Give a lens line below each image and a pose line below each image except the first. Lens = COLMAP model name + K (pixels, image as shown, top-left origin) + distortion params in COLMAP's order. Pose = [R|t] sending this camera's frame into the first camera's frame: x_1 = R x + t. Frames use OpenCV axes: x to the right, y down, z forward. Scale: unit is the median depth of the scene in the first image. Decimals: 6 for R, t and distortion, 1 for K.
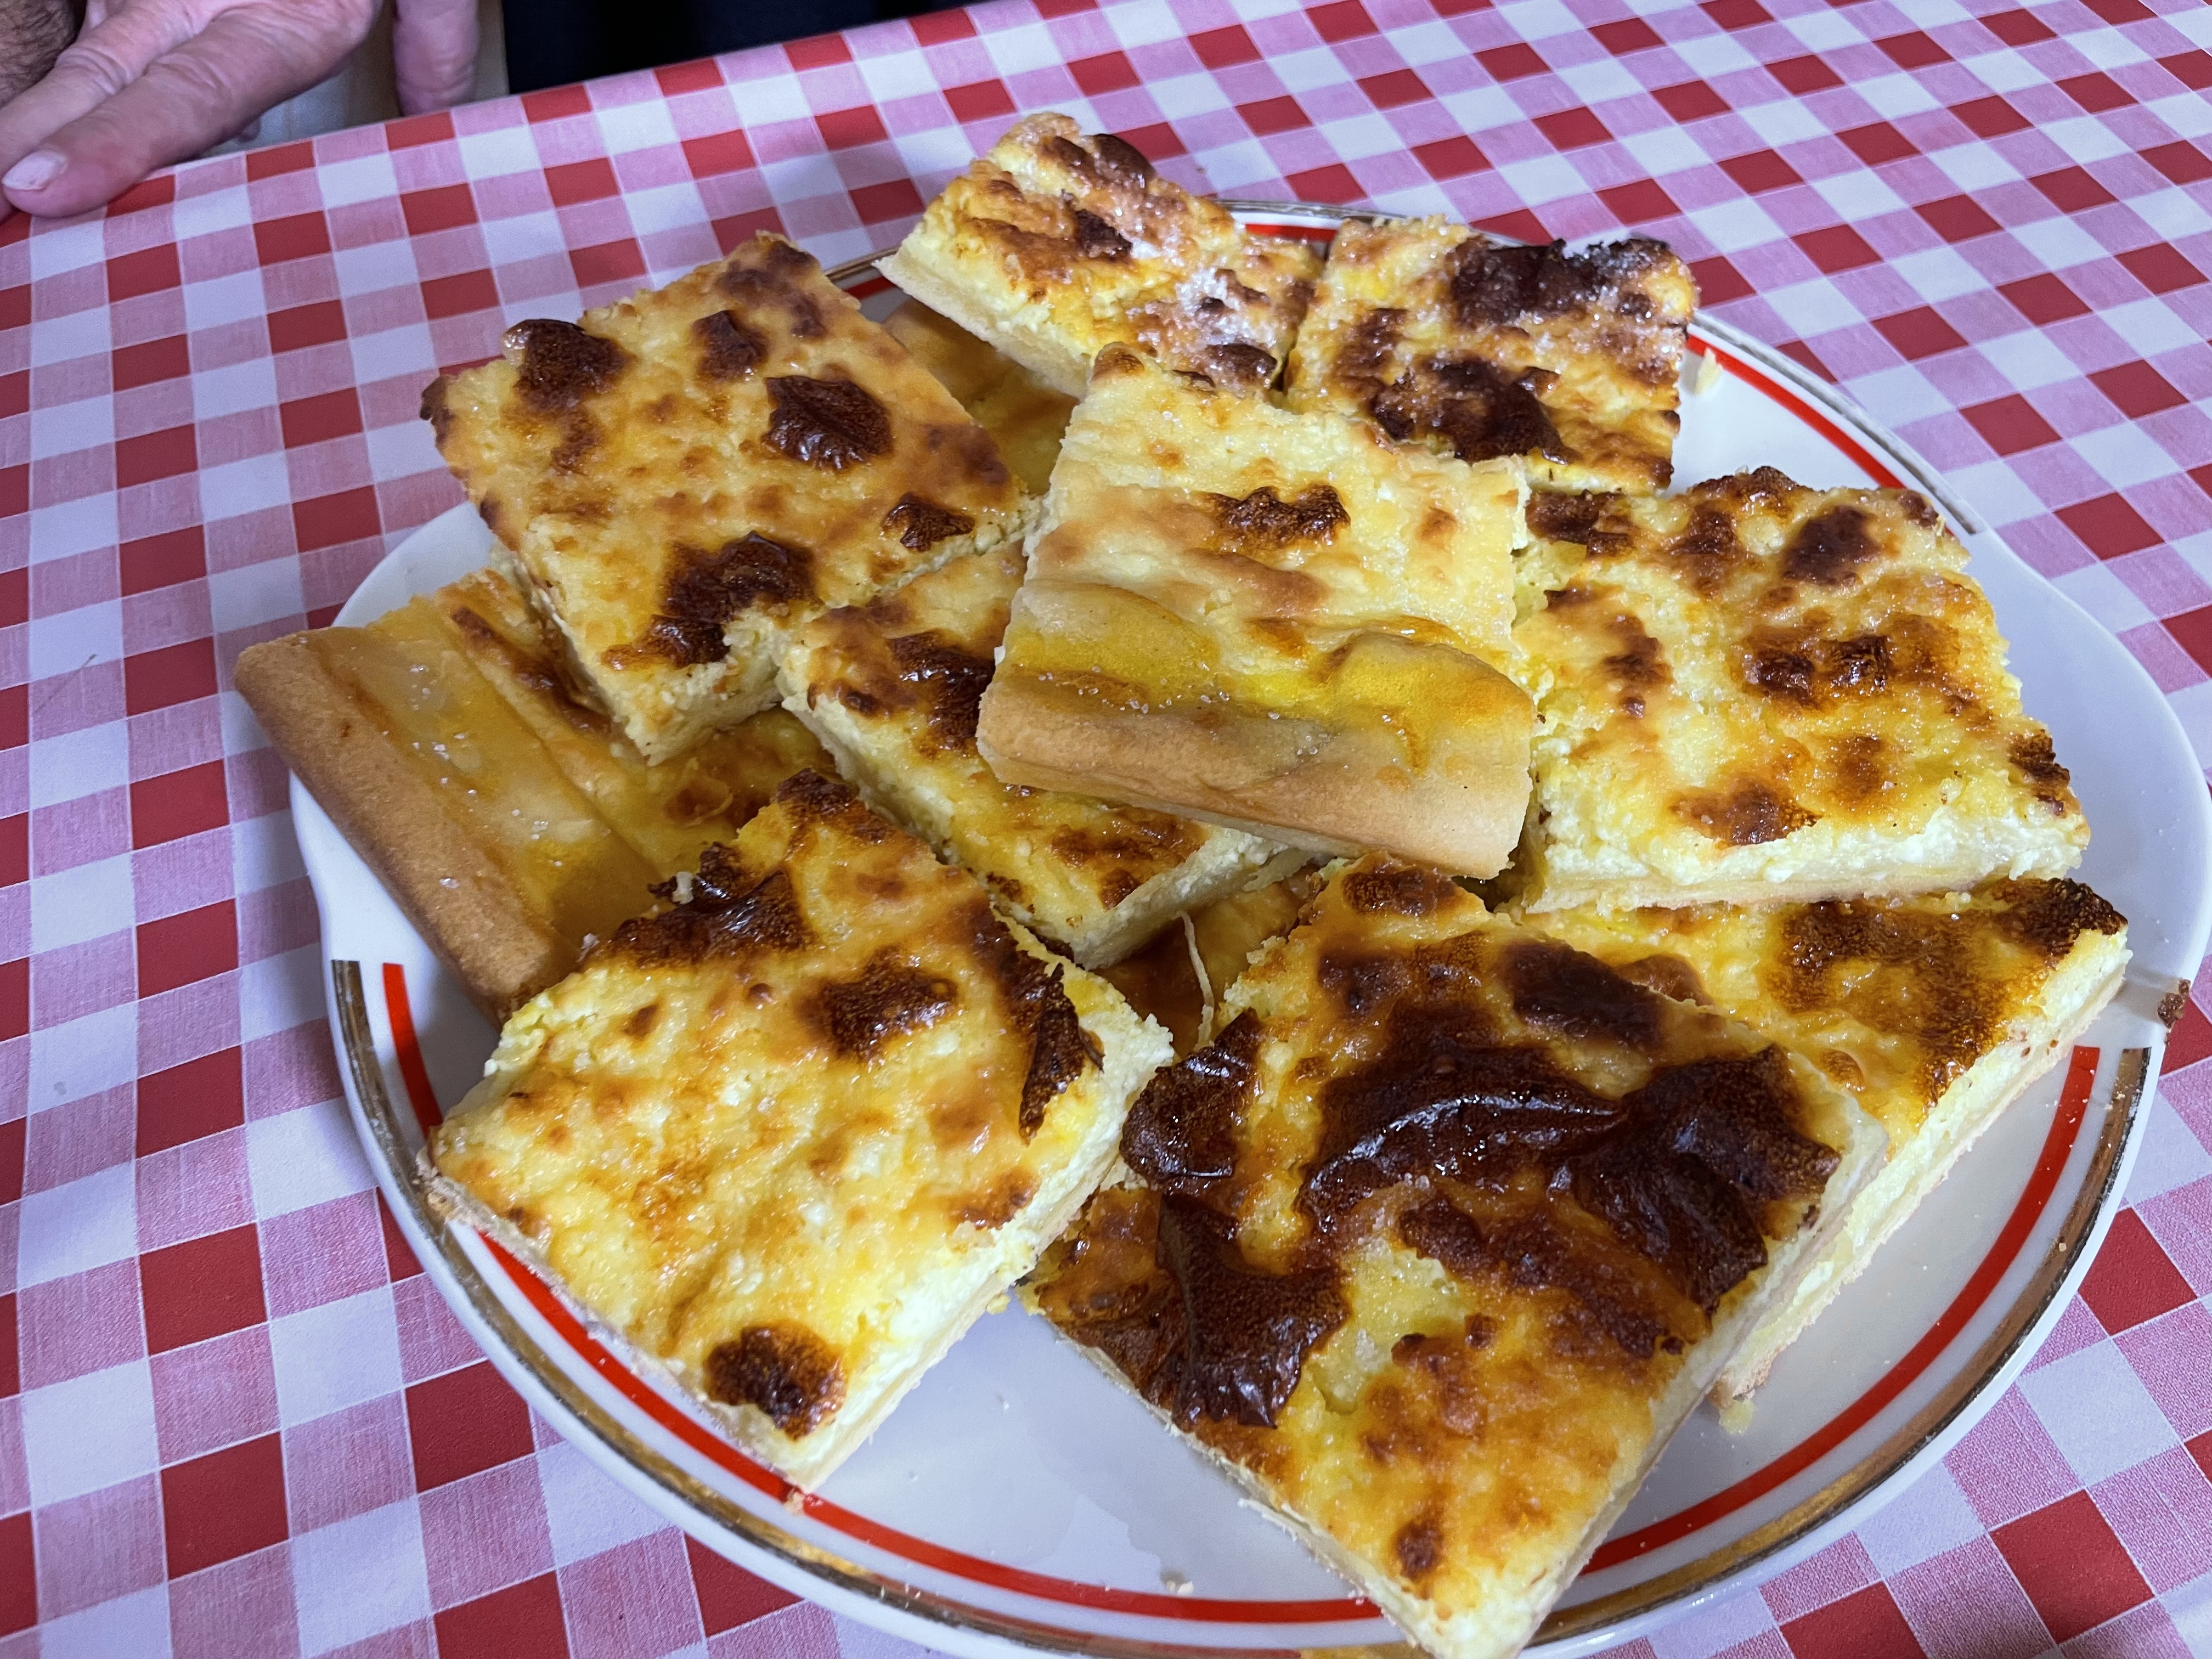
lens RADIAL K [[1660.4, 0, 1118.5], [0, 1660.4, 834.9], [0, 0, 1]] dist [0.091373, -0.111717]
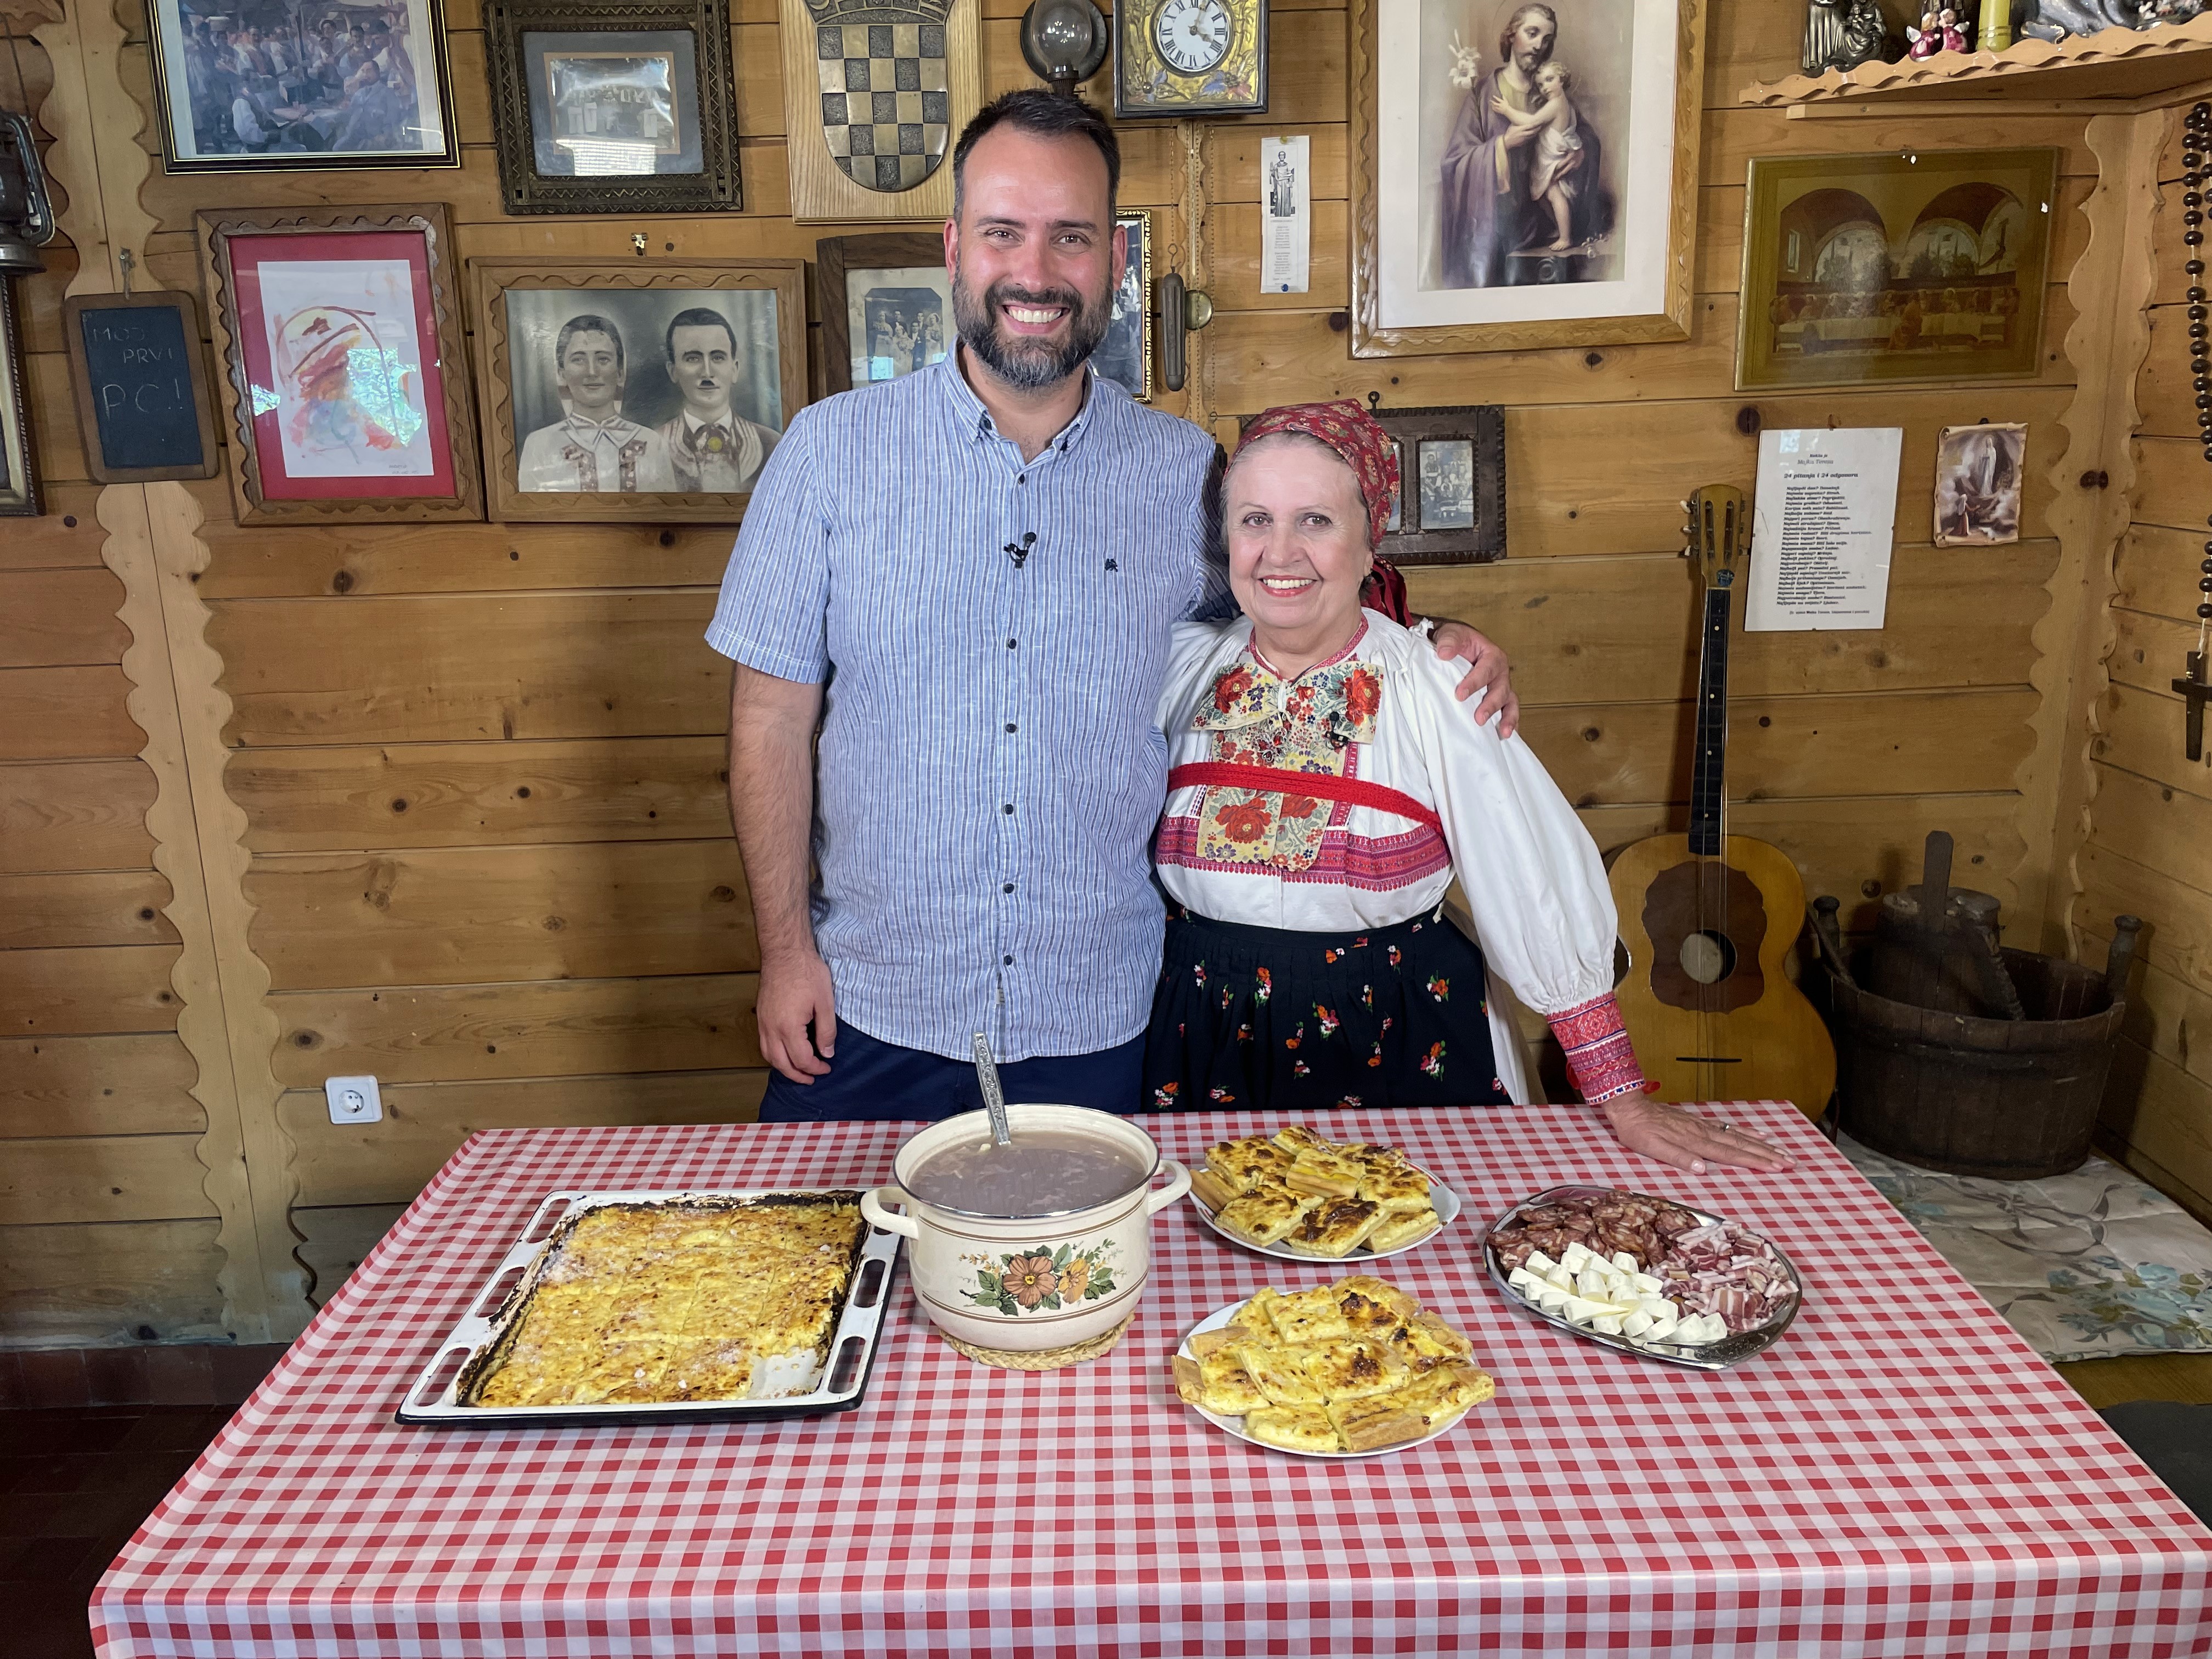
lens RADIAL K [[1669.7, 0, 1084.8], [0, 1669.7, 826.6], [0, 0, 1]] dist [0.080604, -0.108805]
pose [[0.985074, 0.007457, -0.171967, 0.316151], [-0.117682, 0.758267, -0.641235, 3.700019], [0.125615, 0.651901, 0.747827, -5.871852]]
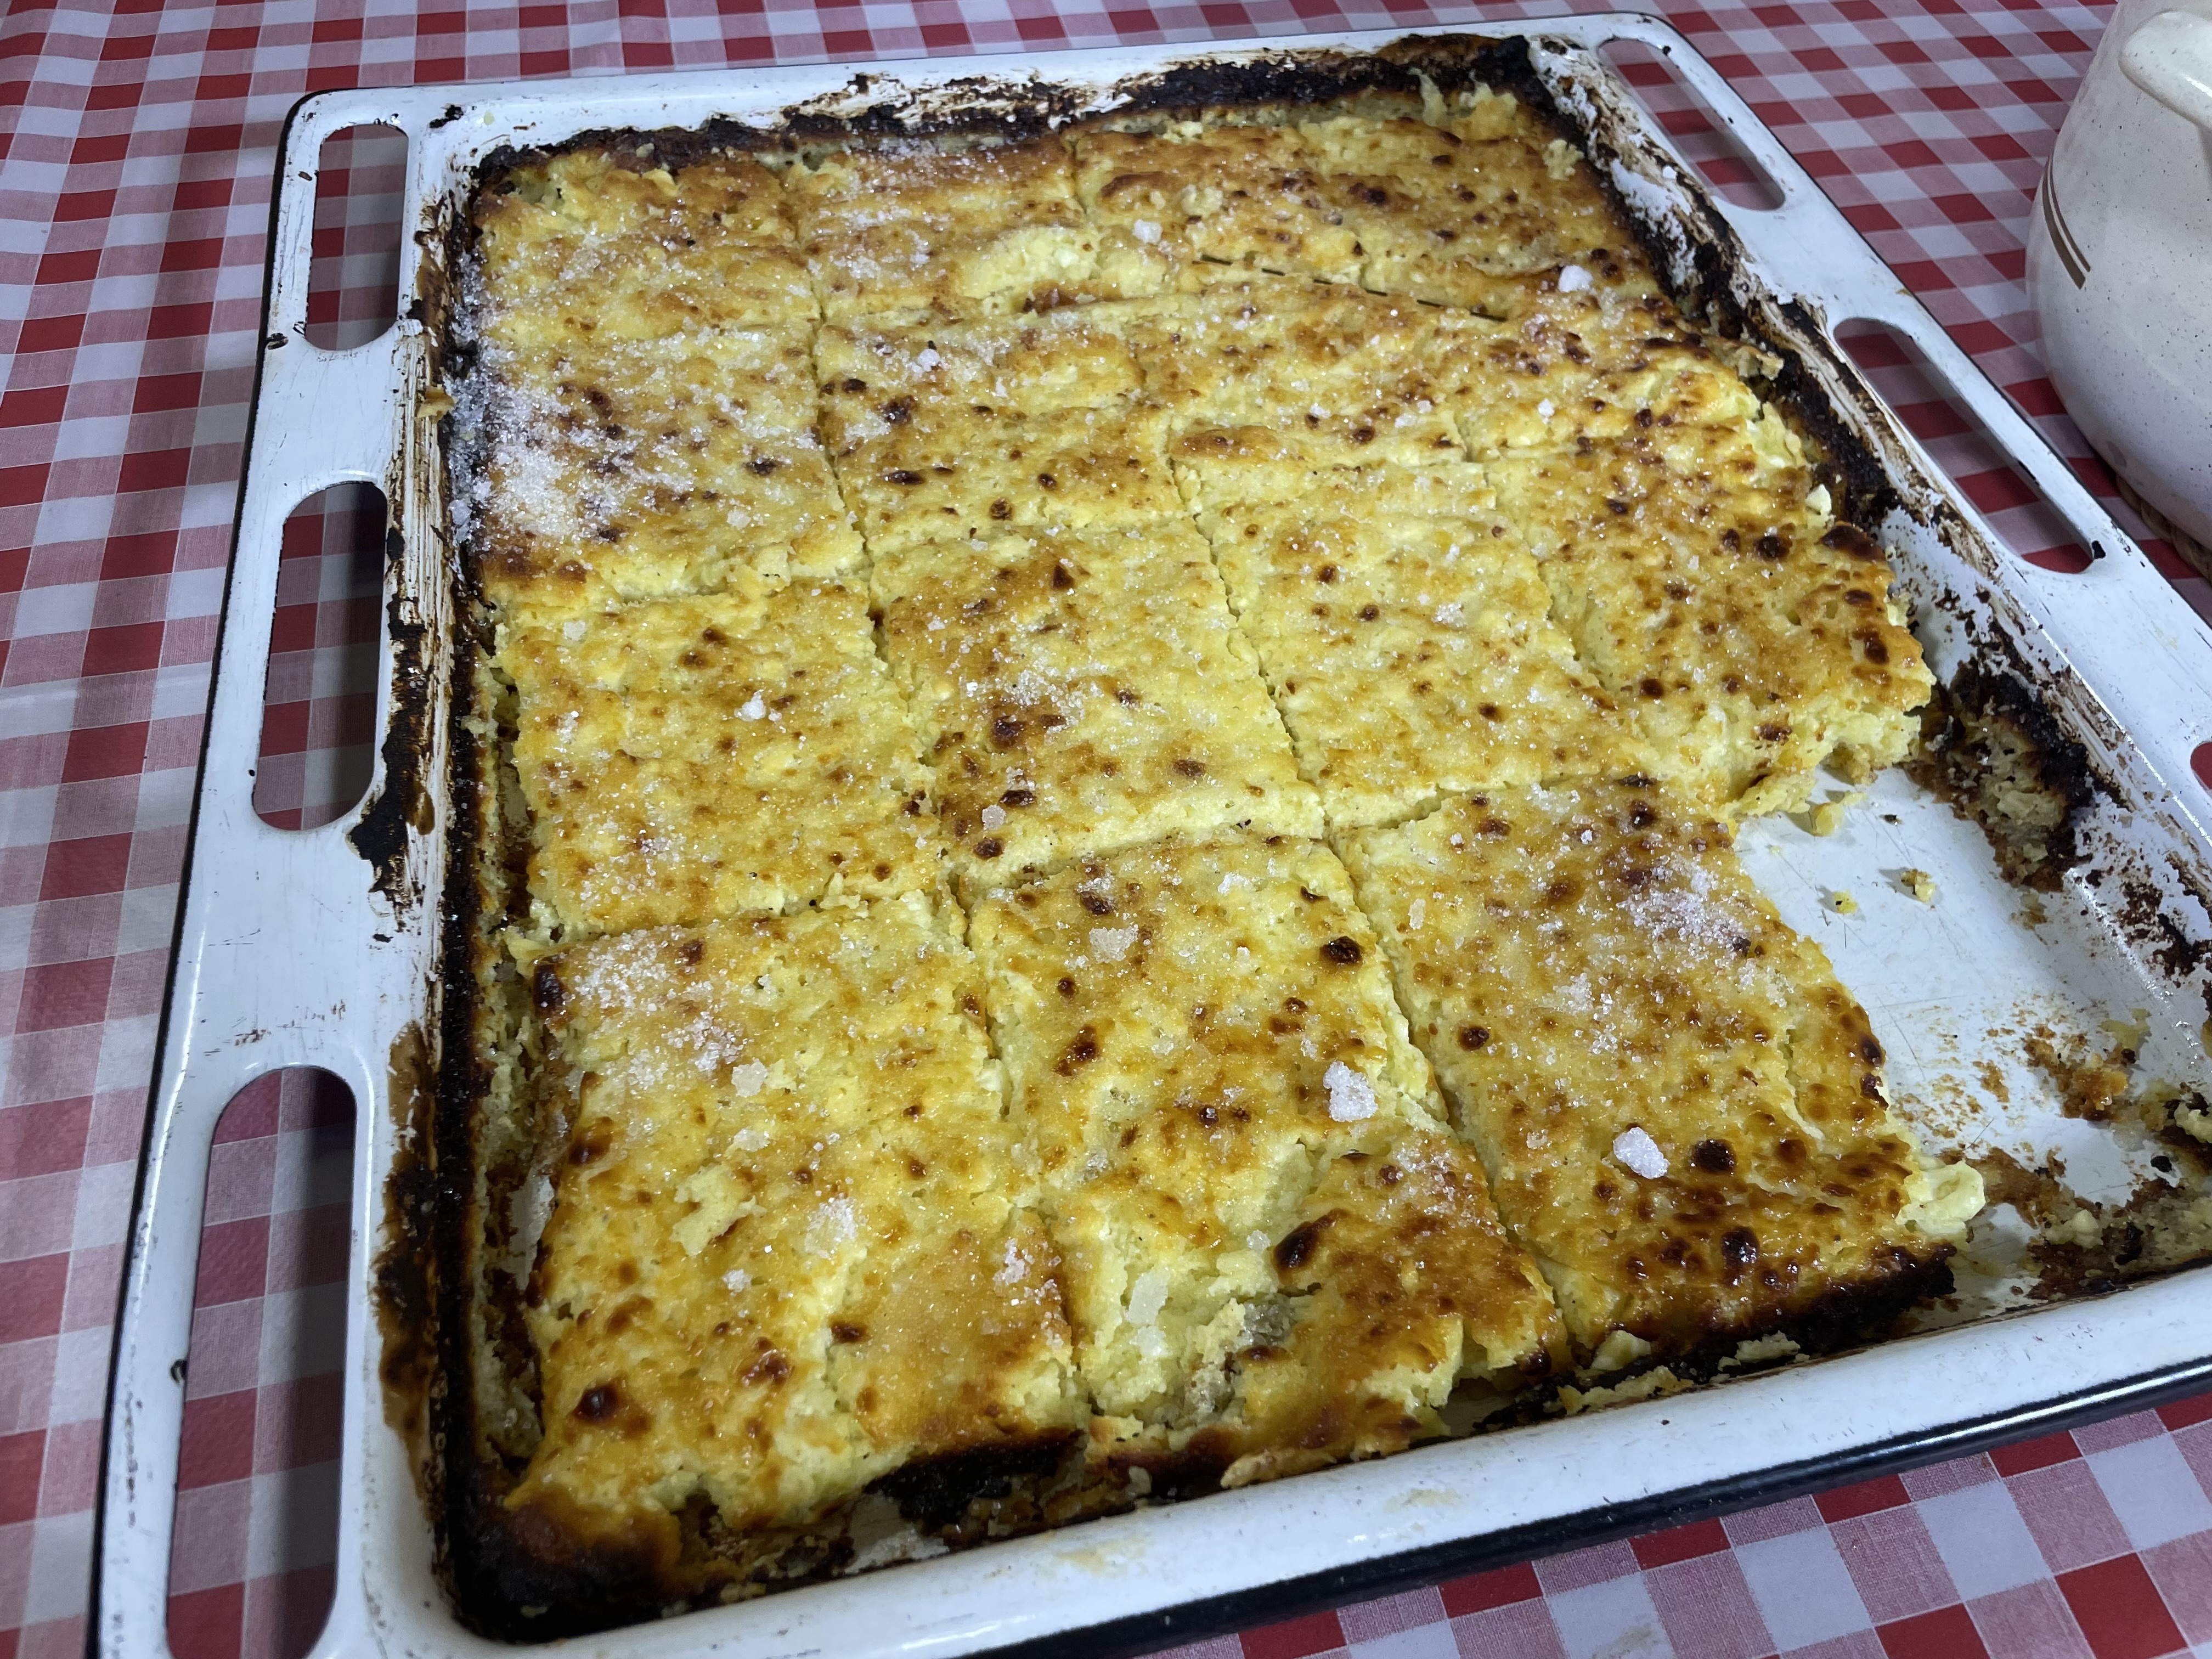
lens RADIAL K [[1669.7, 0, 1084.8], [0, 1669.7, 826.6], [0, 0, 1]] dist [0.080604, -0.108805]
pose [[0.998138, -0.031555, 0.052207, -2.696501], [0.034703, 0.997562, -0.060538, 1.225115], [-0.050170, 0.062237, 0.996800, -1.121669]]
